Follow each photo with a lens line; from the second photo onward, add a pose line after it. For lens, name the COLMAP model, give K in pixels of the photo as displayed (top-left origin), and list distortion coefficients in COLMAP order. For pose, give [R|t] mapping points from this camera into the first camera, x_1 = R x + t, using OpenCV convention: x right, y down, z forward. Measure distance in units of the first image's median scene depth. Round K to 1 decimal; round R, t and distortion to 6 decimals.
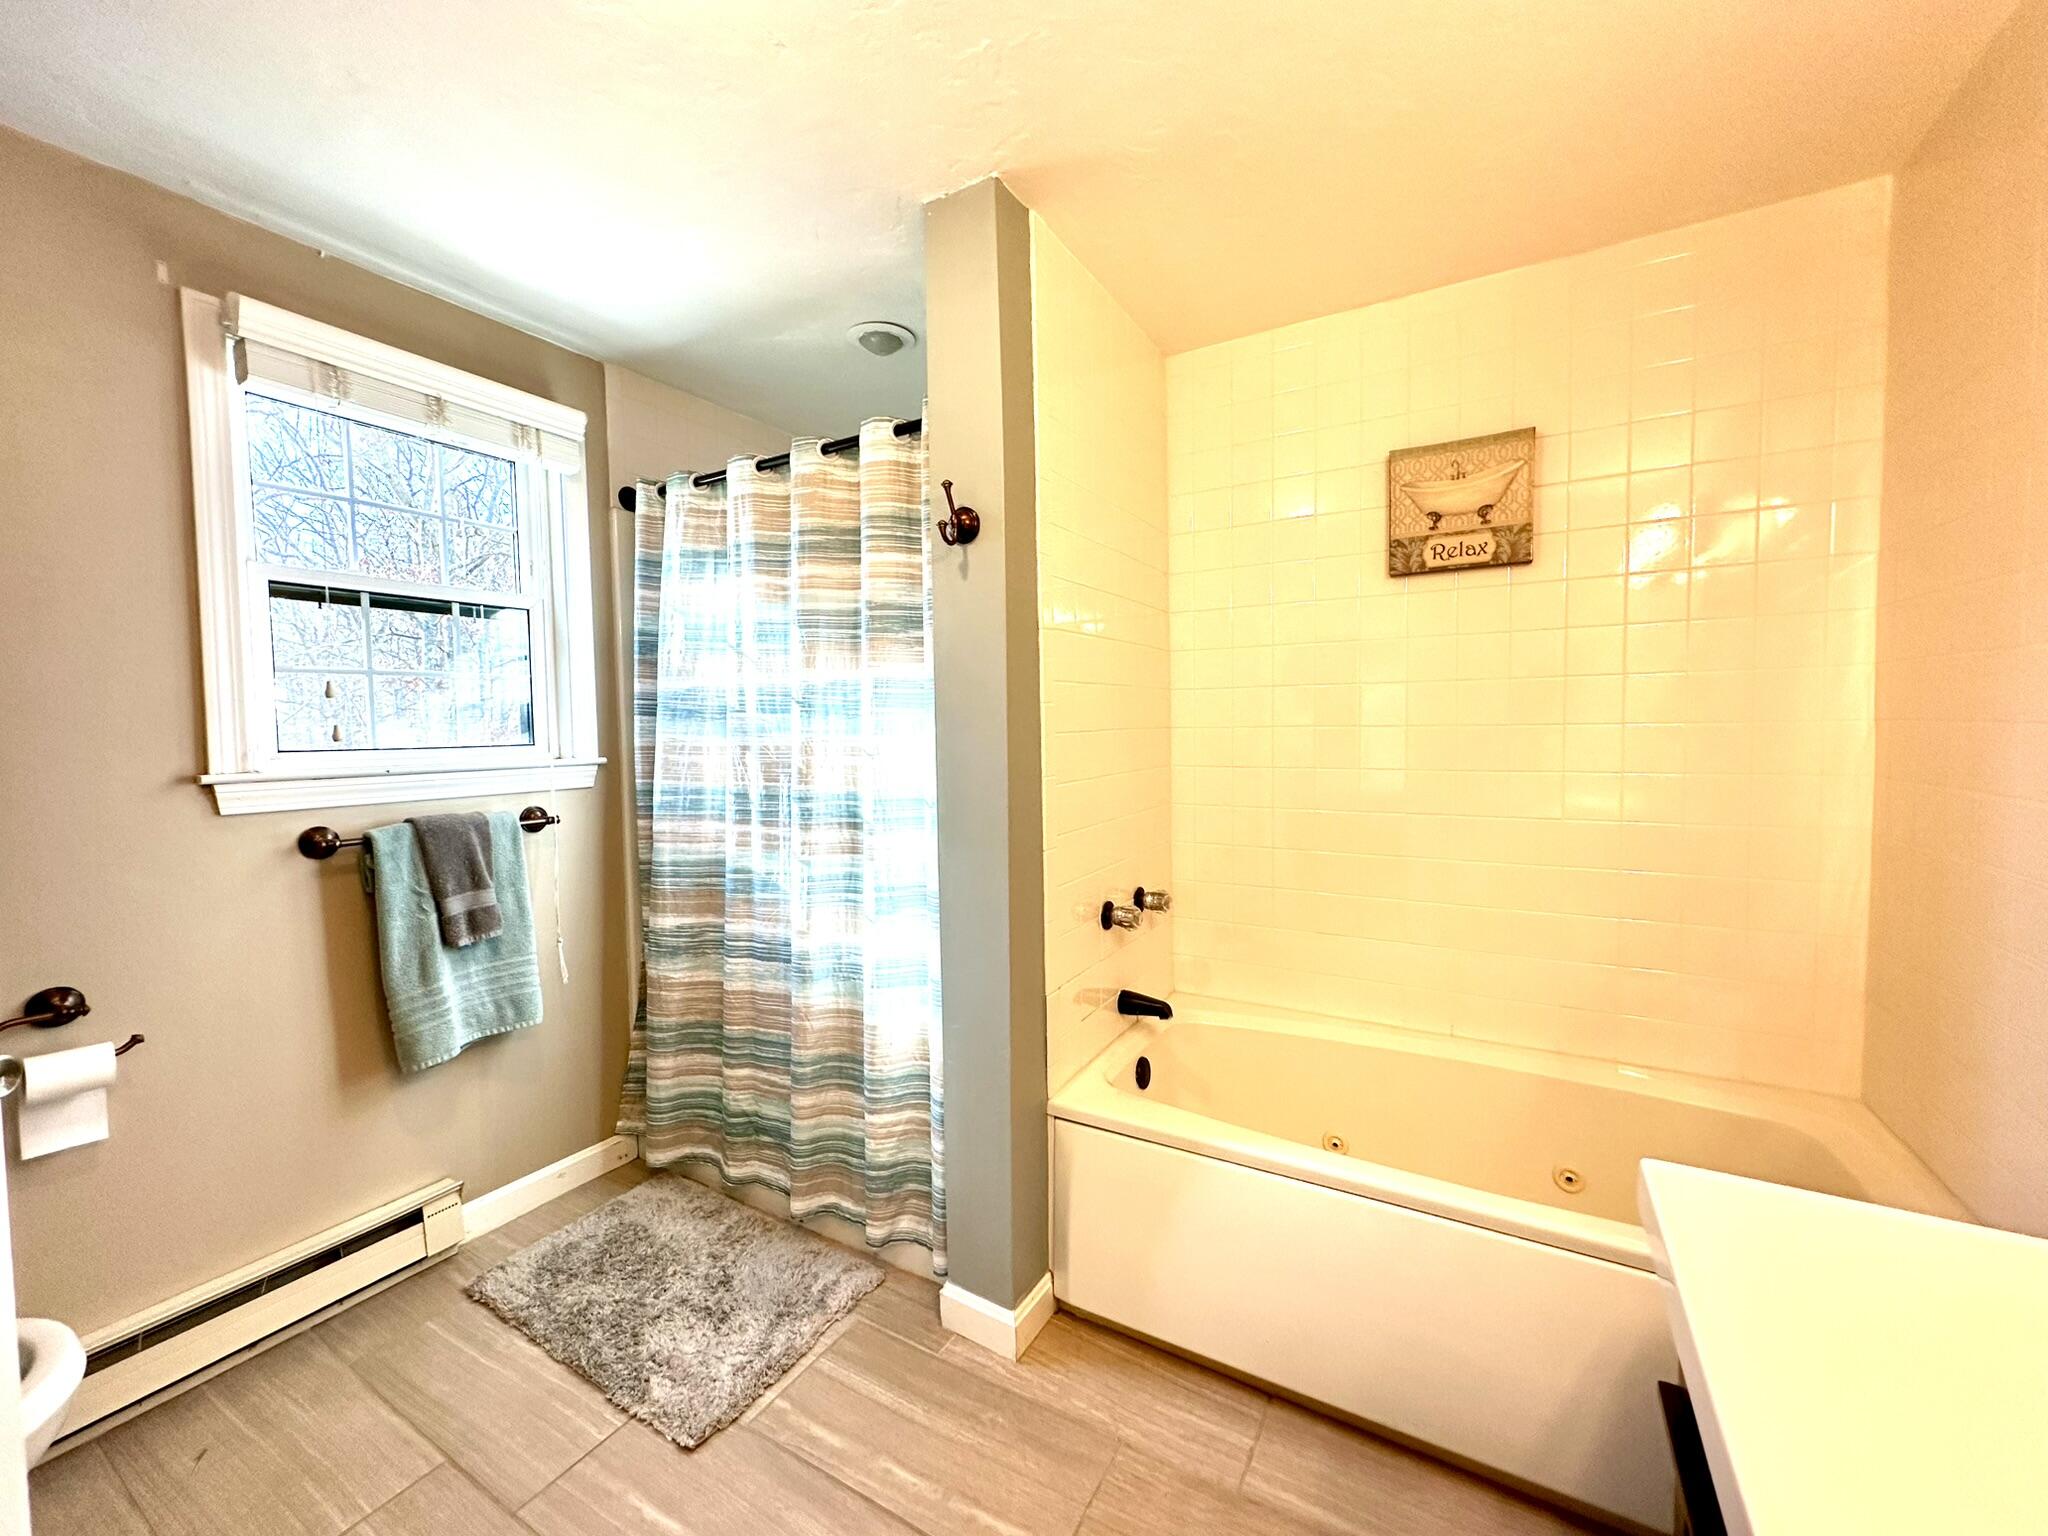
lens RADIAL K [[814.9, 0, 1030.7], [0, 814.9, 767.0], [0, 0, 1]] dist [-0.002835, 0.000808]
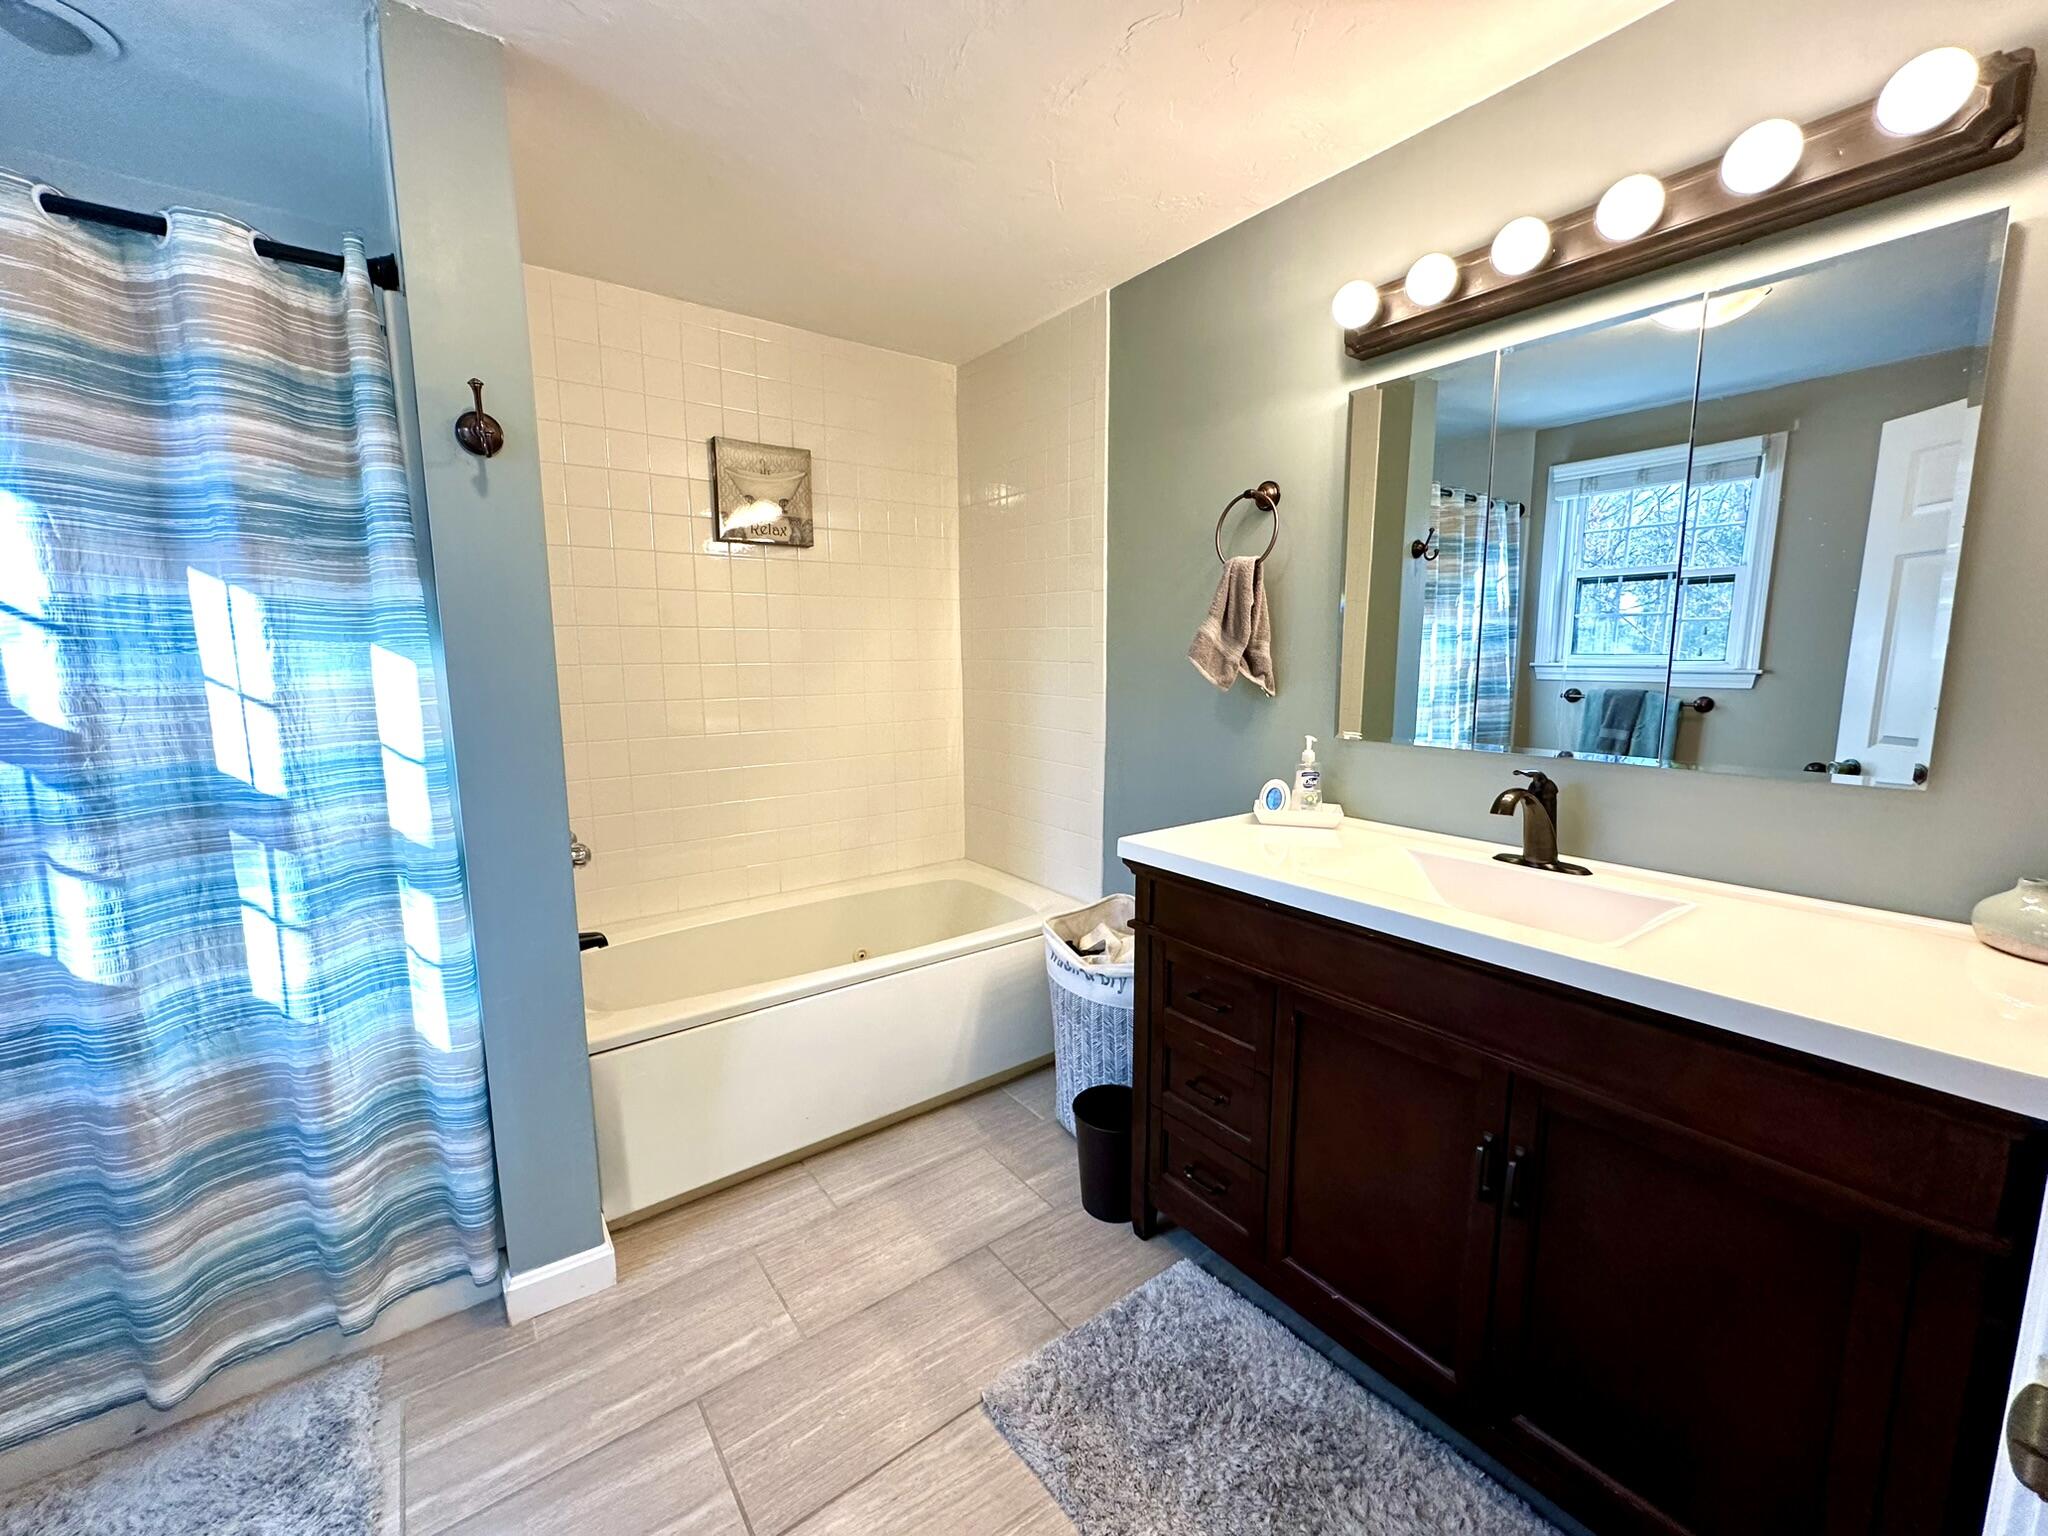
lens RADIAL K [[814.9, 0, 1022.6], [0, 814.9, 766.7], [0, 0, 1]] dist [-0.002835, 0.000808]
pose [[0.390629, -0.118056, 0.912947, -0.562713], [0.046692, 0.993007, 0.108430, -0.007574], [-0.919363, 0.000272, 0.393410, 0.098387]]
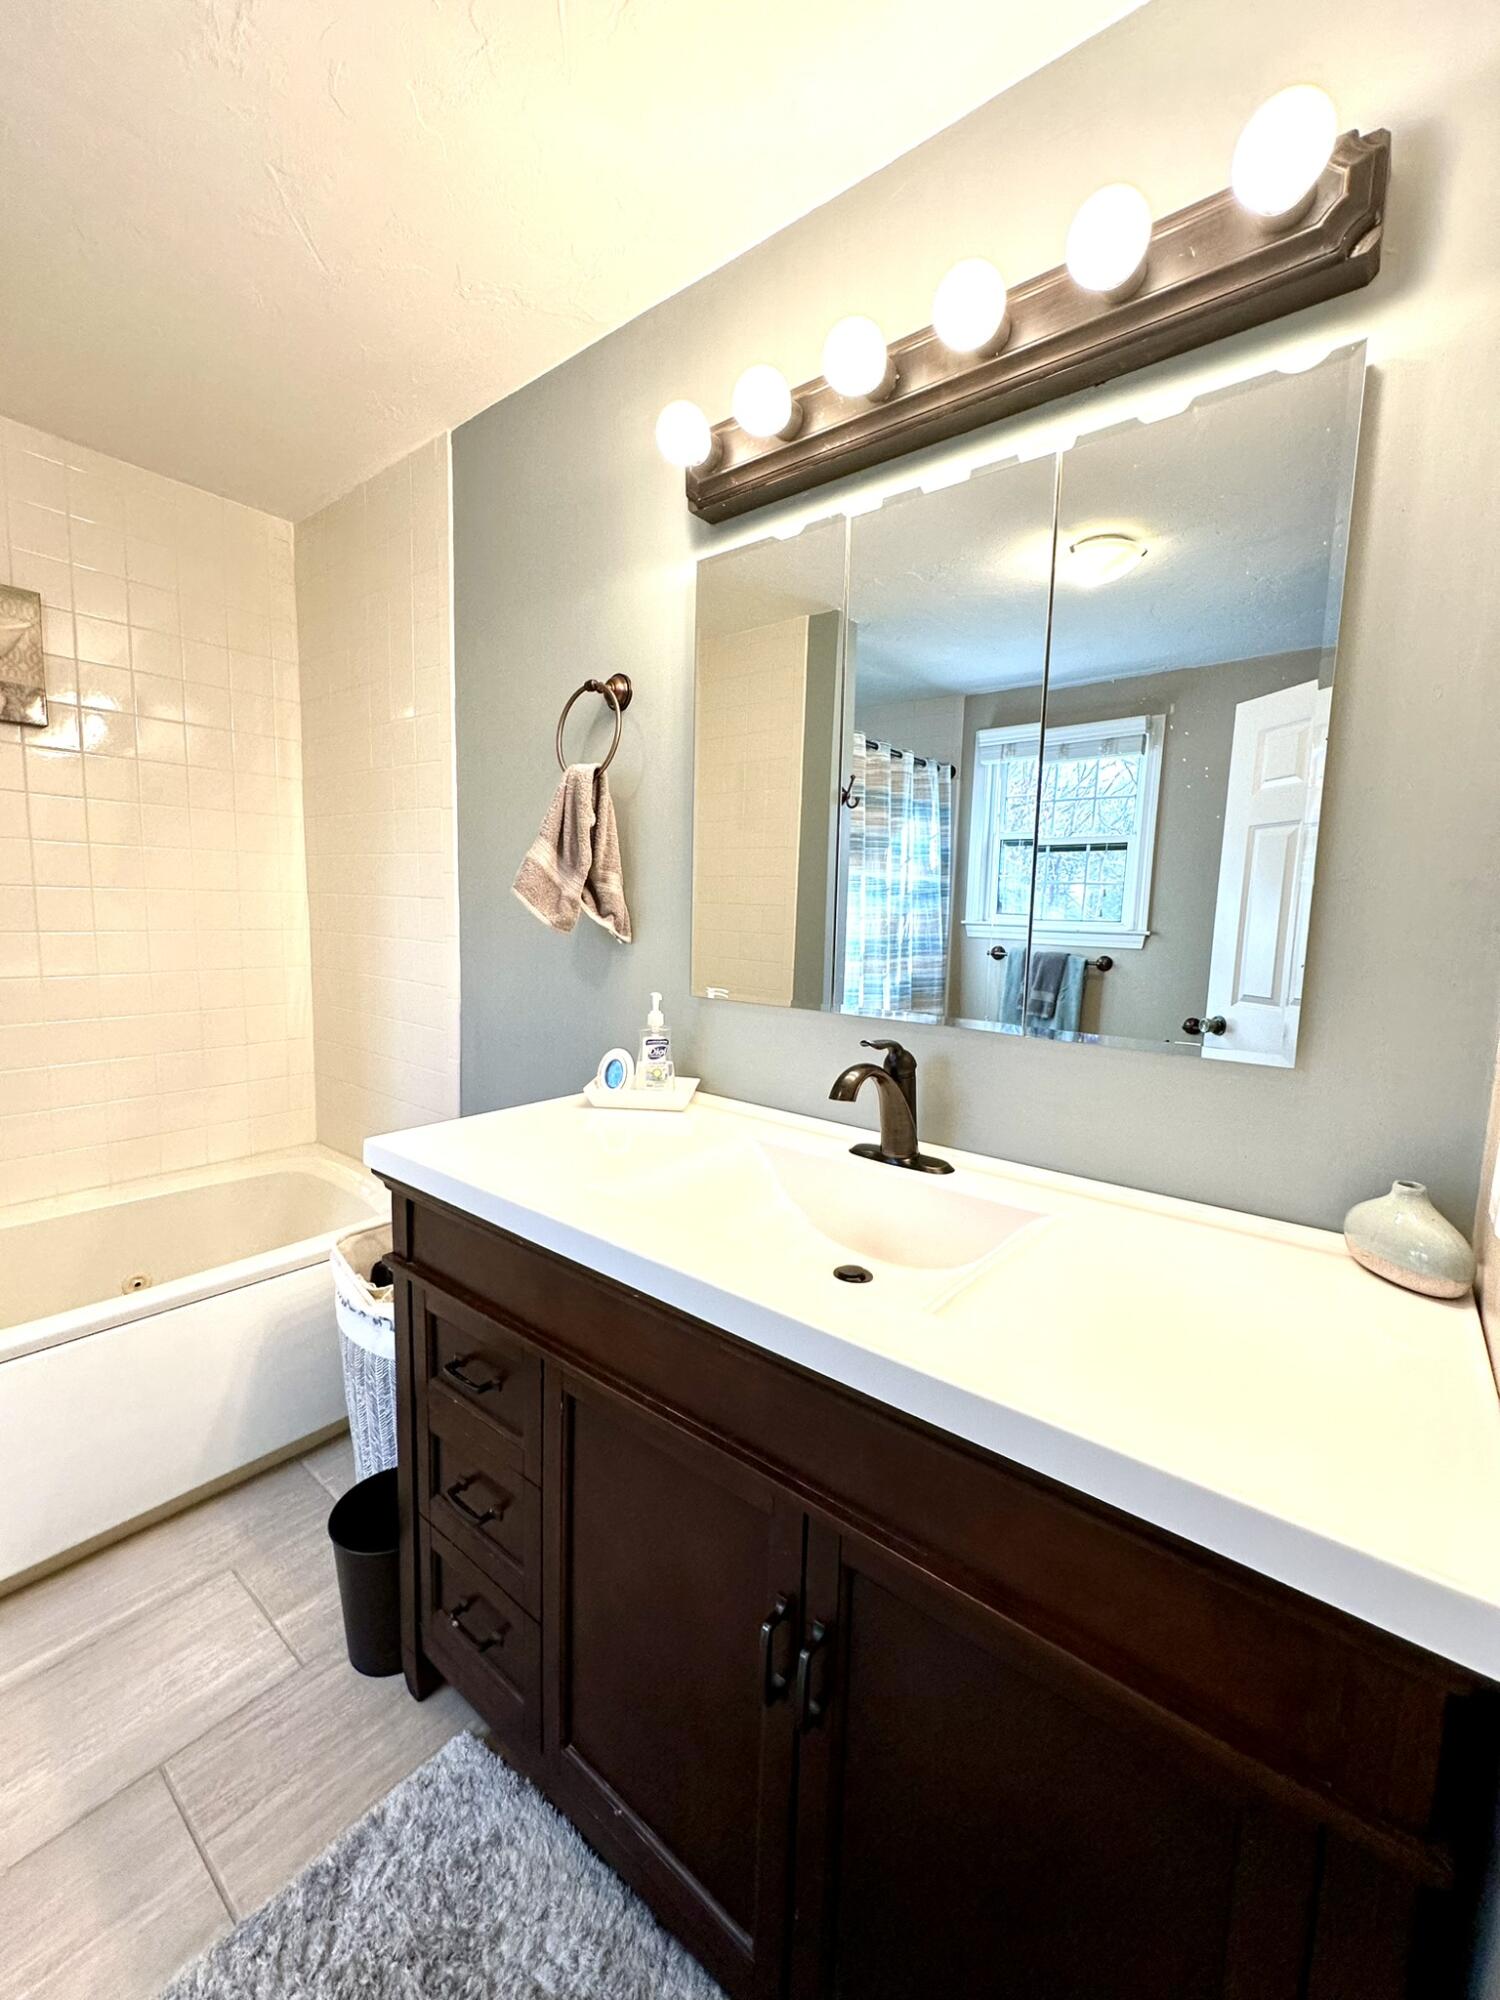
lens RADIAL K [[795.8, 0, 751.3], [0, 795.8, 998.8], [0, 0, 1]] dist [-0.002835, 0.000808]
pose [[0.138815, -0.094684, 0.985782, -0.273744], [0.019397, 0.995488, 0.092885, 0.014052], [-0.990128, 0.006227, 0.140026, -0.021198]]
